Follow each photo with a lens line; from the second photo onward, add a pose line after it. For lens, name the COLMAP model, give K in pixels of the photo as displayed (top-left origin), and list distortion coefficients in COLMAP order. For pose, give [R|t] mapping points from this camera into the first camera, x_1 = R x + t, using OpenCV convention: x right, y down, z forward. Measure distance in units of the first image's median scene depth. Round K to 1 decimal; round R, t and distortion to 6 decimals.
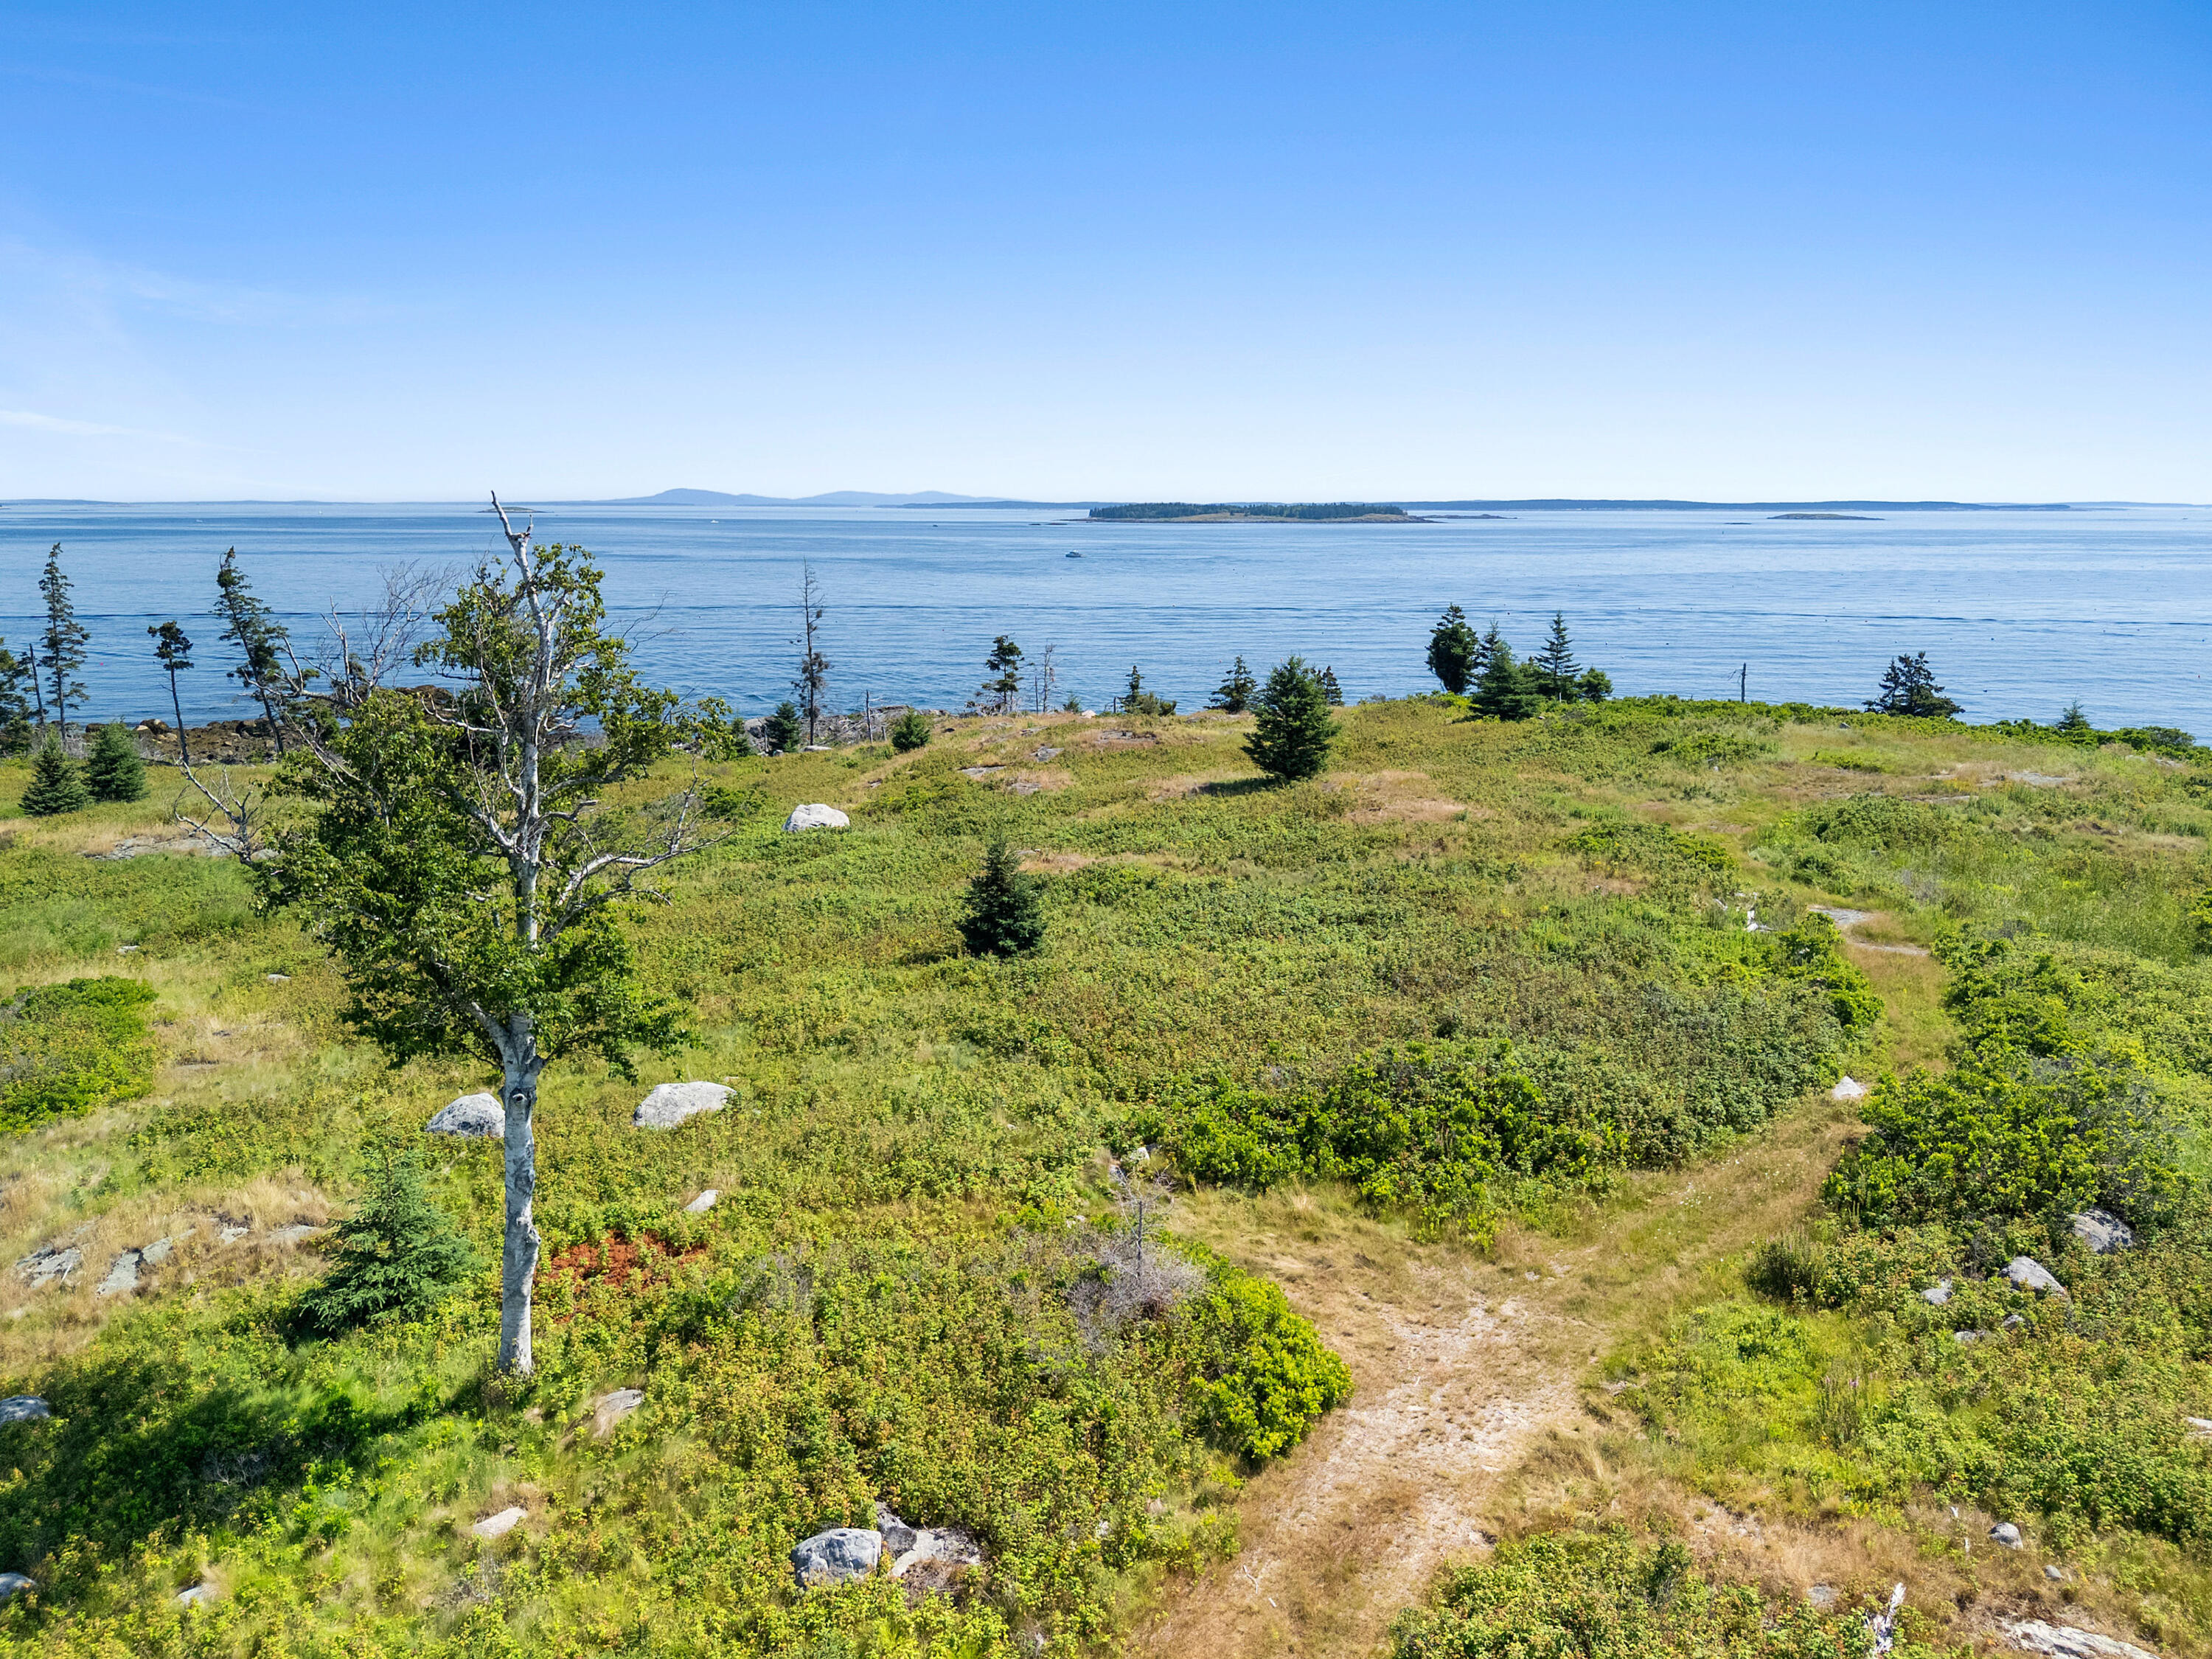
lens RADIAL K [[1675.1, 0, 1106.6], [0, 1675.1, 827.6], [0, 0, 1]] dist [0.035820, -0.077858]
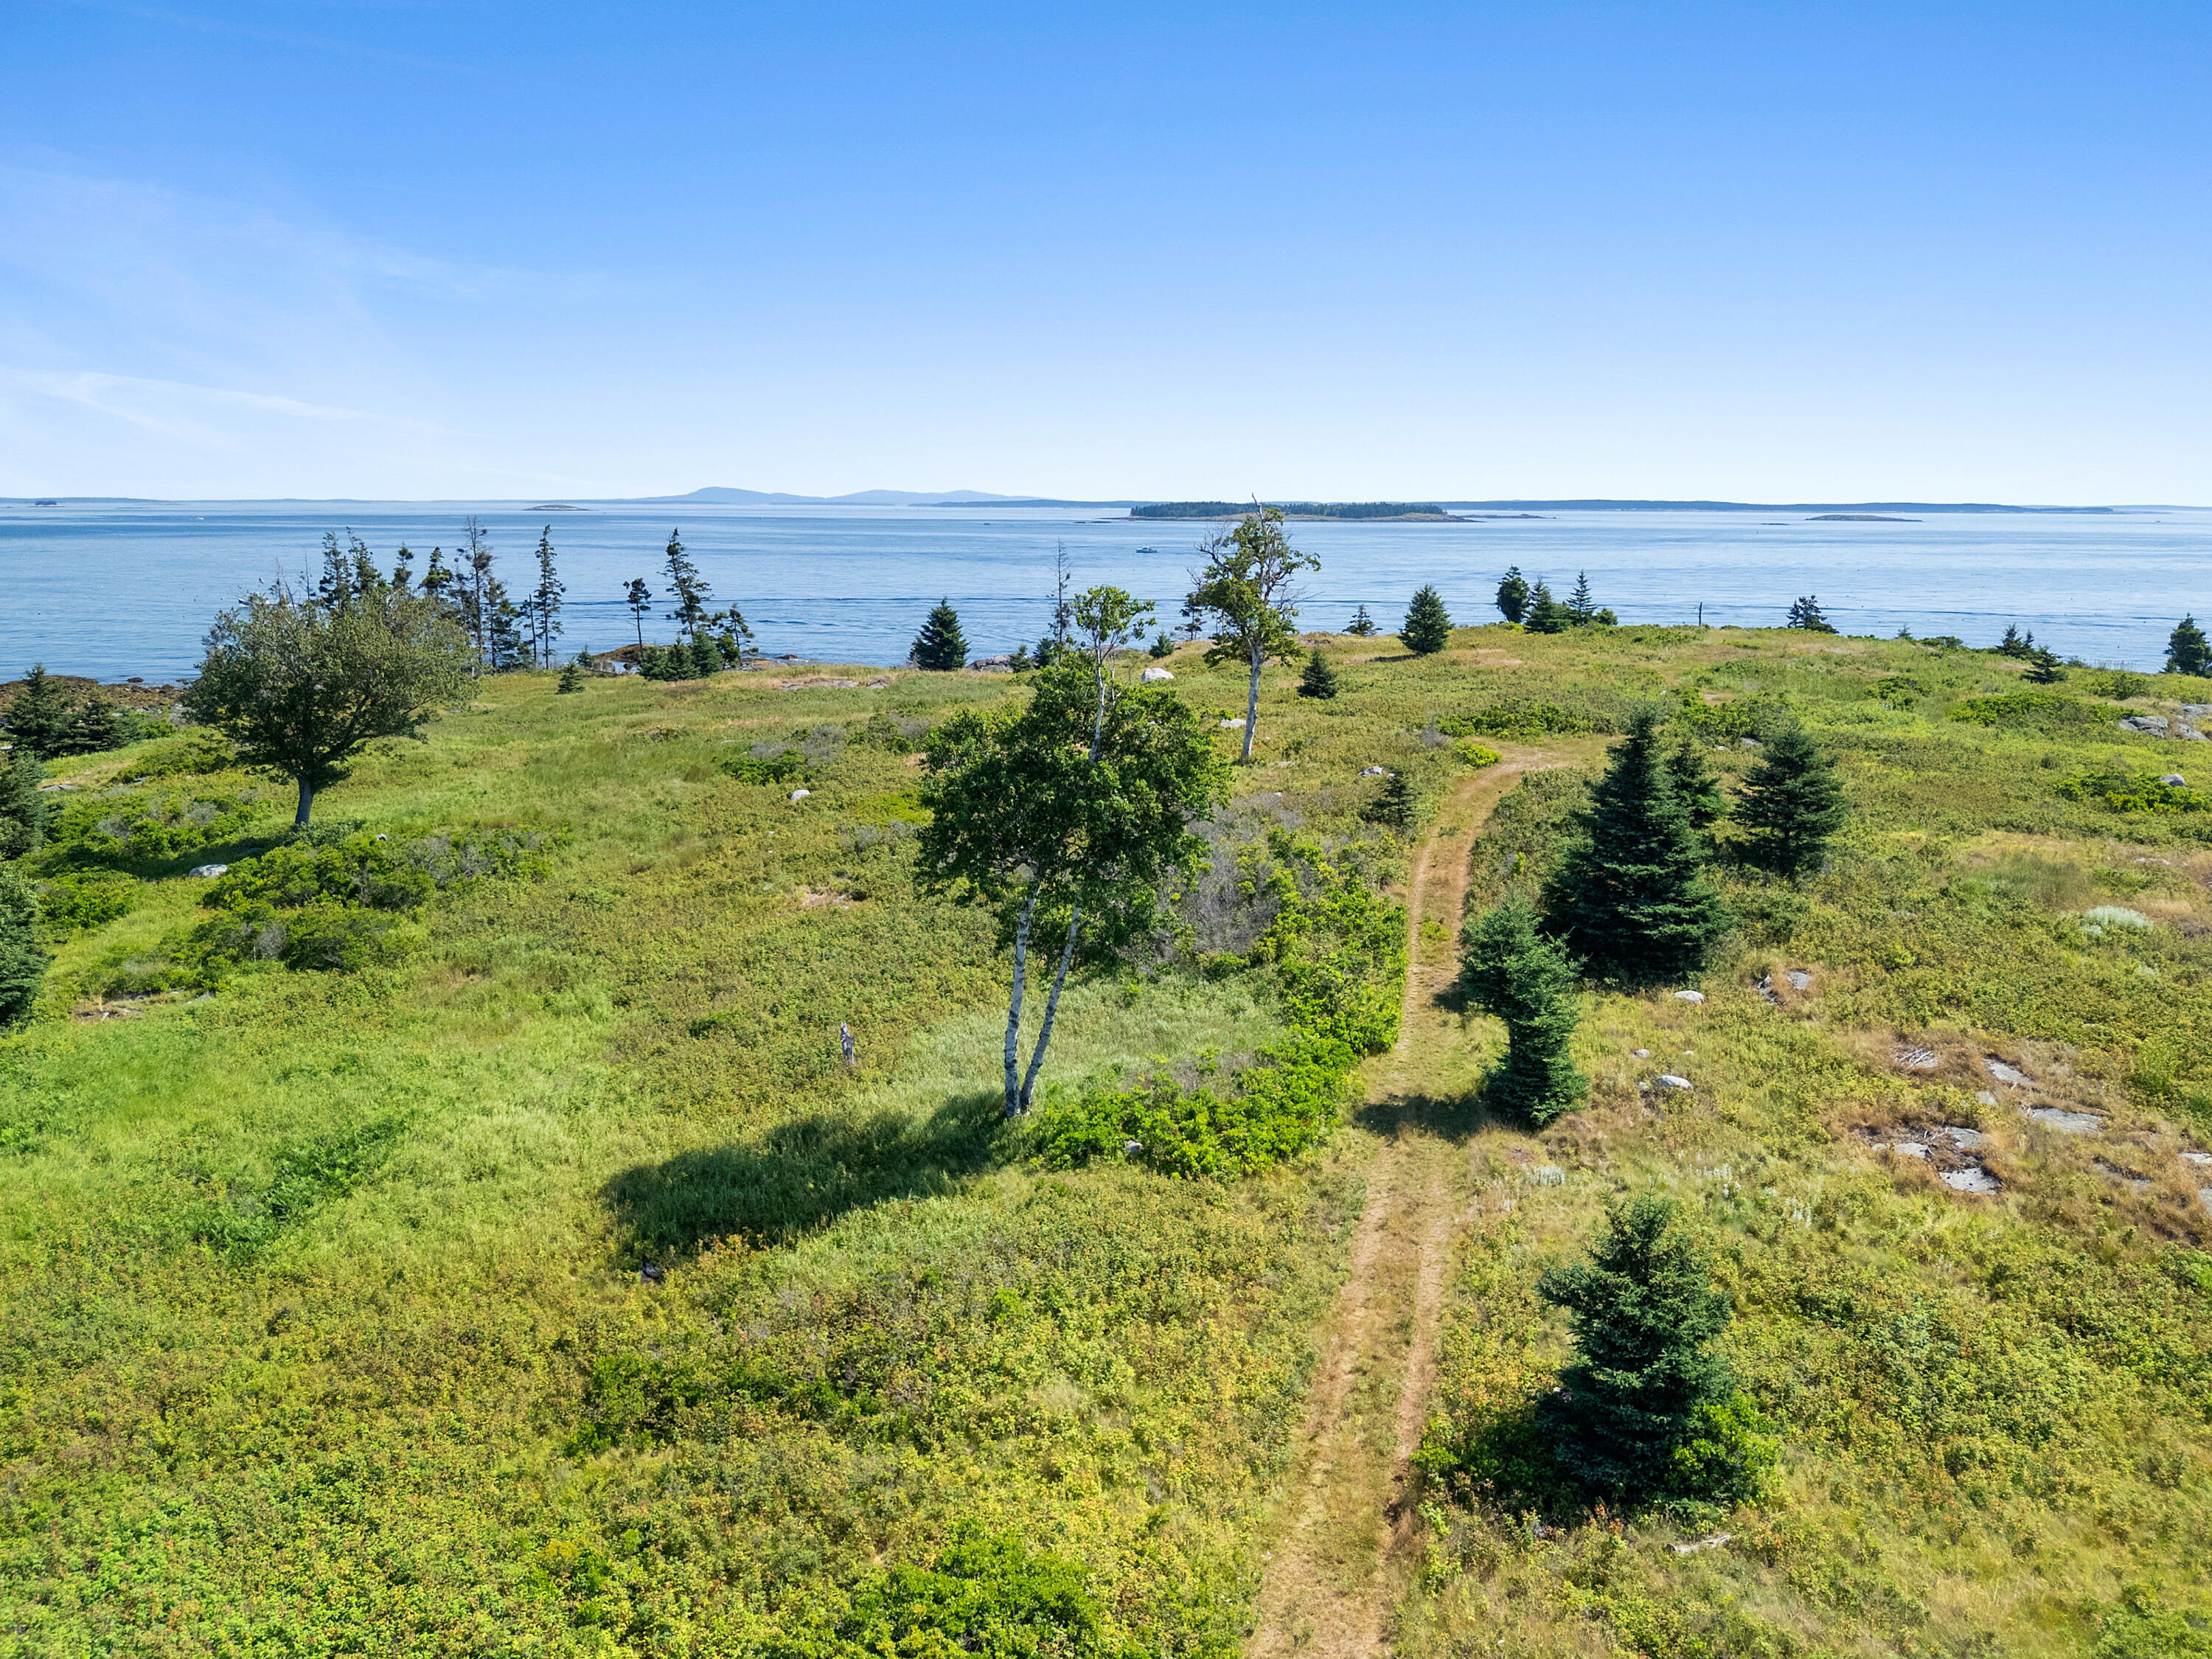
lens RADIAL K [[1693.4, 0, 1111.2], [0, 1693.4, 826.8], [0, 0, 1]] dist [0.026307, -0.087845]
pose [[0.999855, 0.005286, -0.016204, -0.160885], [-0.005316, 0.999984, -0.001784, 0.132560], [0.016194, 0.001870, 0.999867, -0.664583]]
